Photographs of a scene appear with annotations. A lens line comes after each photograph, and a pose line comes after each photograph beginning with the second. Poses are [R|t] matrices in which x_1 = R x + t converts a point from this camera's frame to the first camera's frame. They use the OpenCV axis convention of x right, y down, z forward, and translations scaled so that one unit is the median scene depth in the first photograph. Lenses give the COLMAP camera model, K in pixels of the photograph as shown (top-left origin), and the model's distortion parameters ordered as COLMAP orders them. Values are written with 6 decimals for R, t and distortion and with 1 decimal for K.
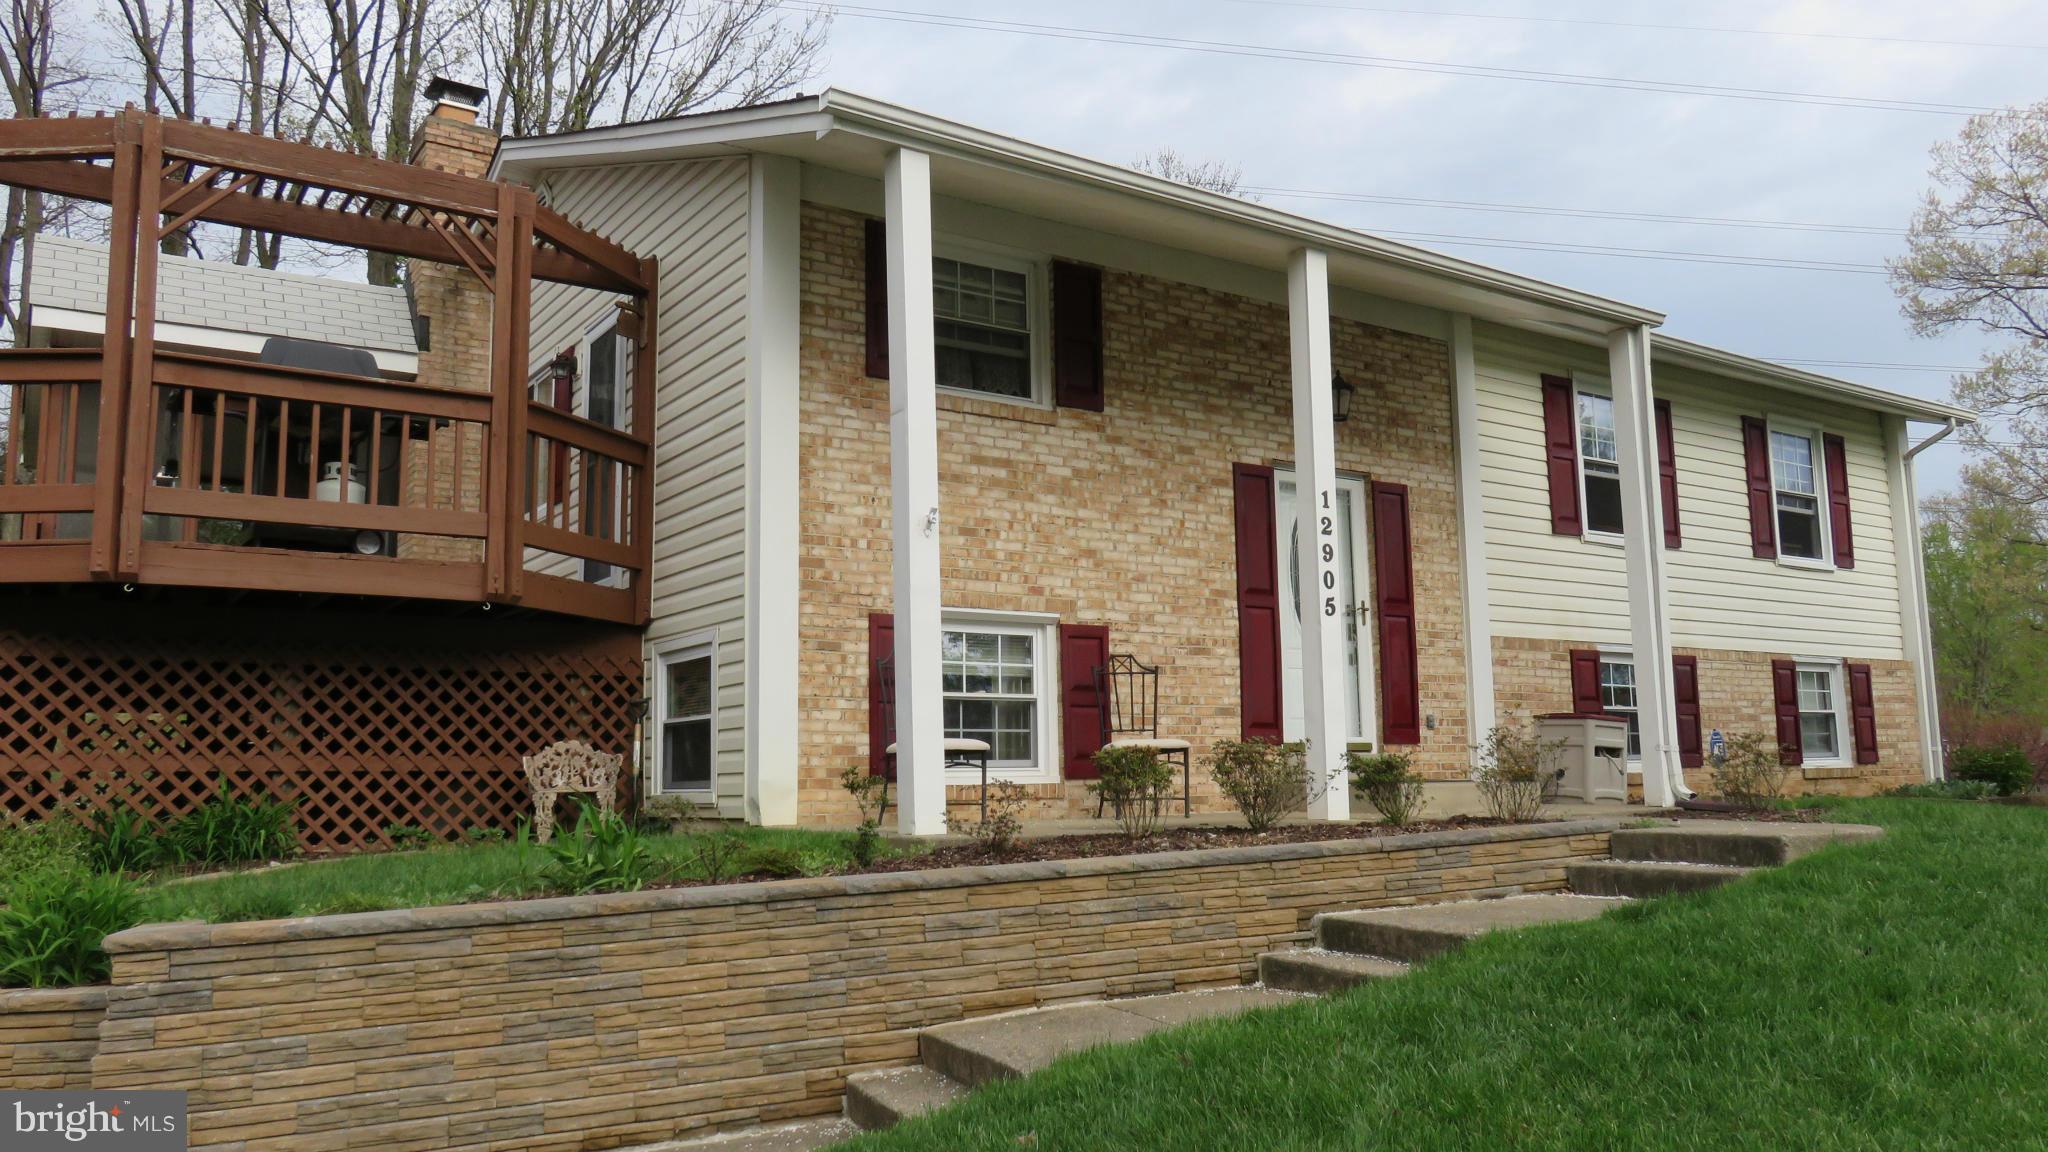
lens RADIAL K [[1491.8, 0, 1024.0], [0, 1491.8, 576.0], [0, 0, 1]] dist [-0.004792, 0.001072]
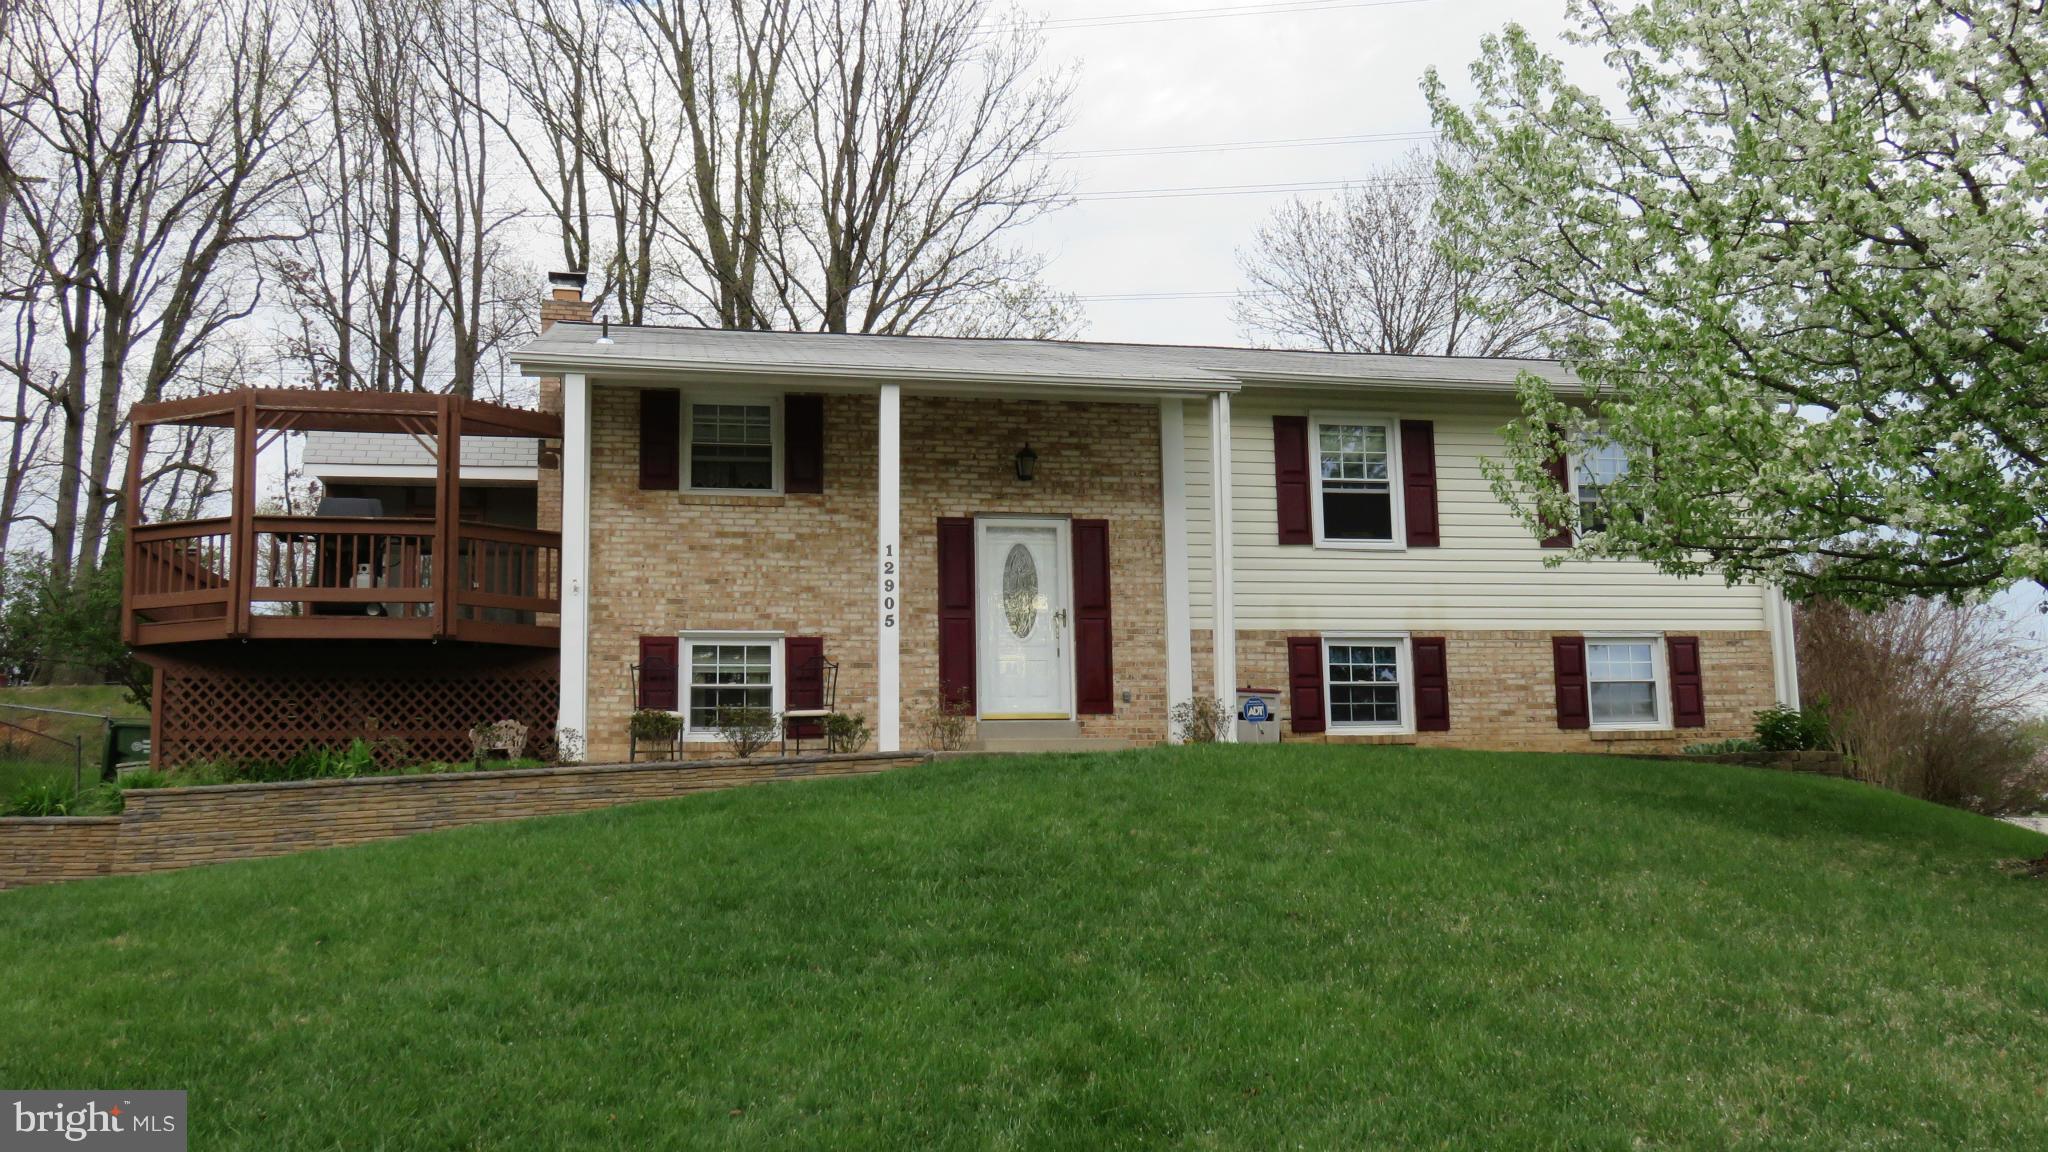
lens RADIAL K [[1646.3, 0, 1024.0], [0, 1646.3, 576.0], [0, 0, 1]] dist [-0.018219, 0.003036]
pose [[0.934368, -0.052882, -0.352363, 0.830162], [0.053740, 0.998528, -0.007353, -0.004709], [0.352233, -0.012065, 0.935835, -0.475367]]
